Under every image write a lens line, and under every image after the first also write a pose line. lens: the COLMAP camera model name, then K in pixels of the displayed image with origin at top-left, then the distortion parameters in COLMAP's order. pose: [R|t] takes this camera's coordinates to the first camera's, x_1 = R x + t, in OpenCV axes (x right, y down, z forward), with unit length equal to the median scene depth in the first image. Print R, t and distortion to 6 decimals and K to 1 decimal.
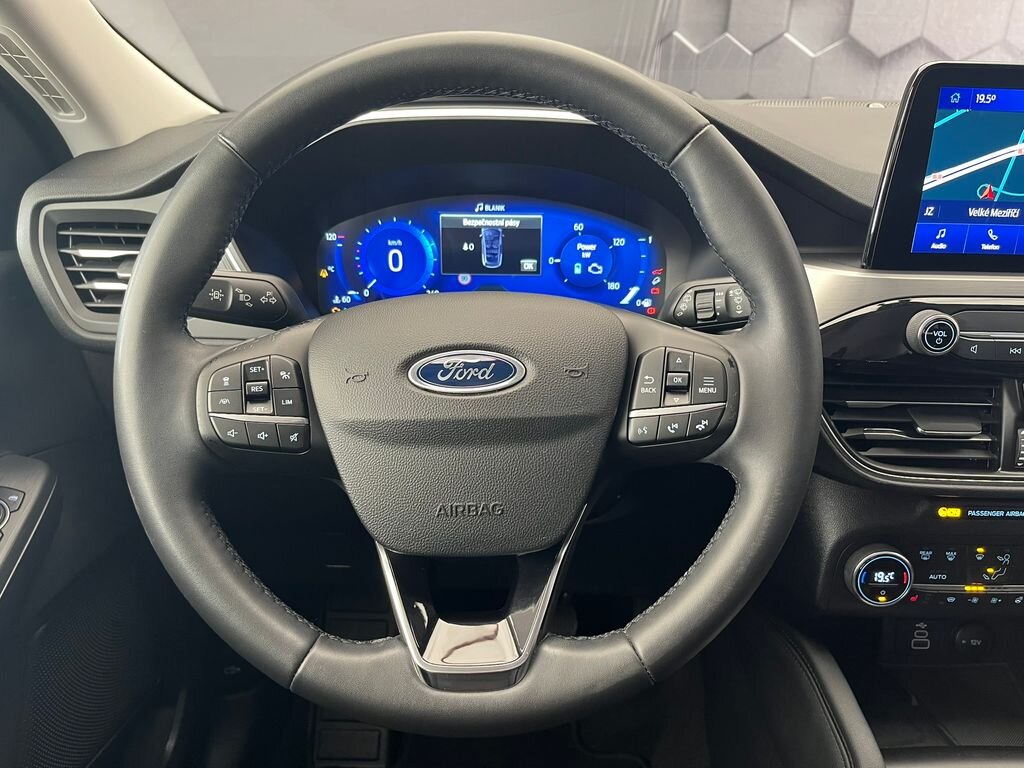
lens RADIAL K [[781.3, 0, 512.0], [0, 781.3, 384.0], [0, 0, 1]] dist [0.057611, -0.095220]
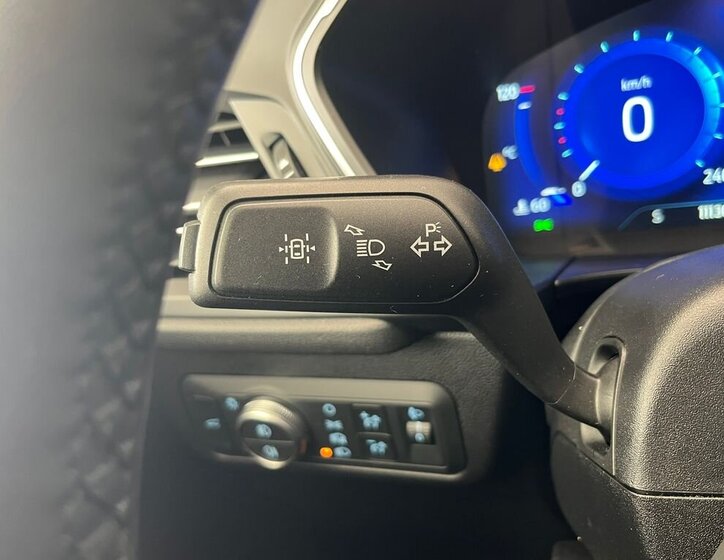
lens RADIAL K [[608.9, 0, 362.0], [0, 608.9, 280.0], [0, 0, 1]] dist [-0.001574, -0.003075]
pose [[0.941103, -0.063976, -0.332011, -0.230956], [0.078548, 0.996439, 0.030640, -0.095498], [0.328869, -0.054914, 0.942778, 0.673708]]
